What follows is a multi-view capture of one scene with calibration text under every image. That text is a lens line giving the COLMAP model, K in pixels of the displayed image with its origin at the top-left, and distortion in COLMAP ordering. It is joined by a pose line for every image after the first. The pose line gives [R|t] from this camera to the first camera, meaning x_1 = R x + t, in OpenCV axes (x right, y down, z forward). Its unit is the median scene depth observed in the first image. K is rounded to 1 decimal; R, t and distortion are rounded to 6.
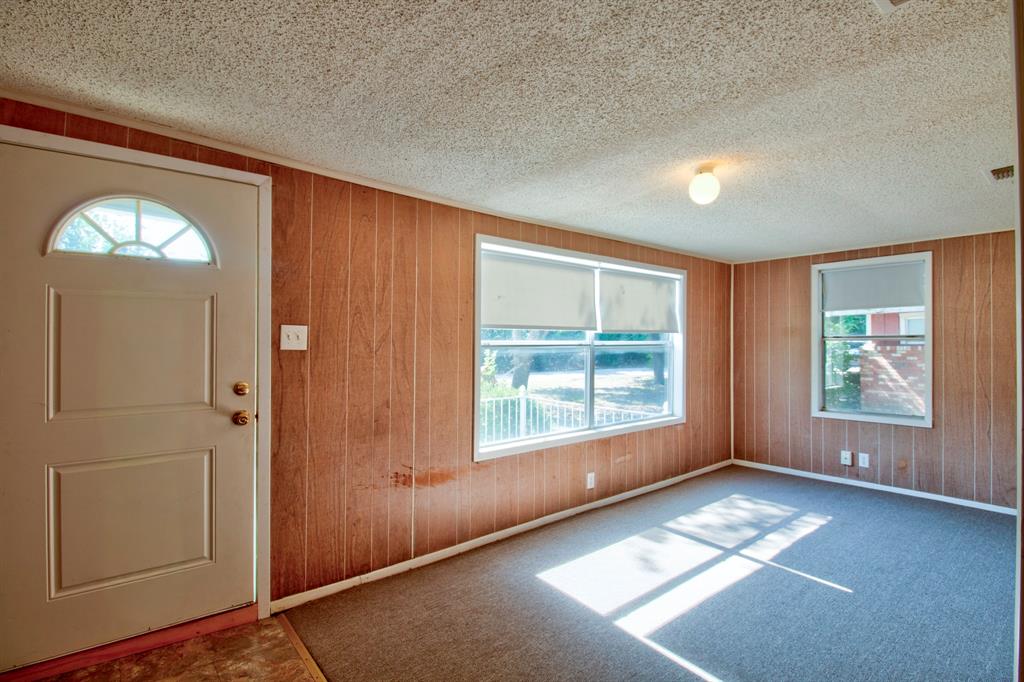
lens RADIAL K [[503.2, 0, 512.0], [0, 503.2, 341.0], [0, 0, 1]] dist [0.000135, -0.020782]
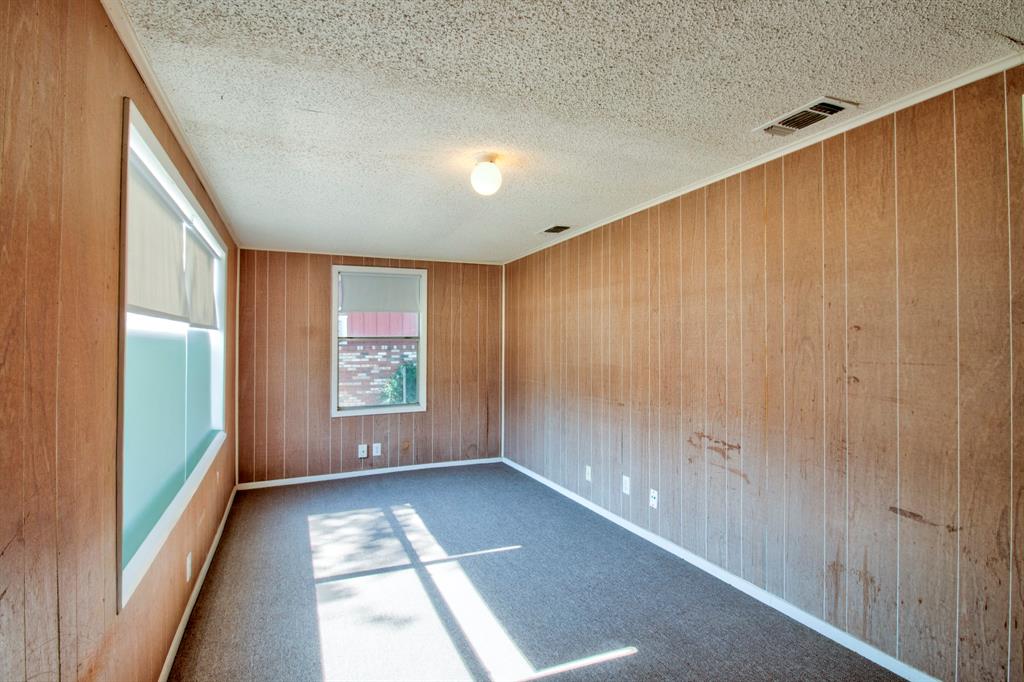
lens RADIAL K [[507.2, 0, 538.3], [0, 507.2, 331.1], [0, 0, 1]] dist [0.000023, -0.014120]
pose [[0.239601, 0.024995, 0.970550, -0.355841], [0.002736, 0.999647, -0.026420, 0.009794], [-0.970868, 0.008986, 0.239448, 0.456245]]
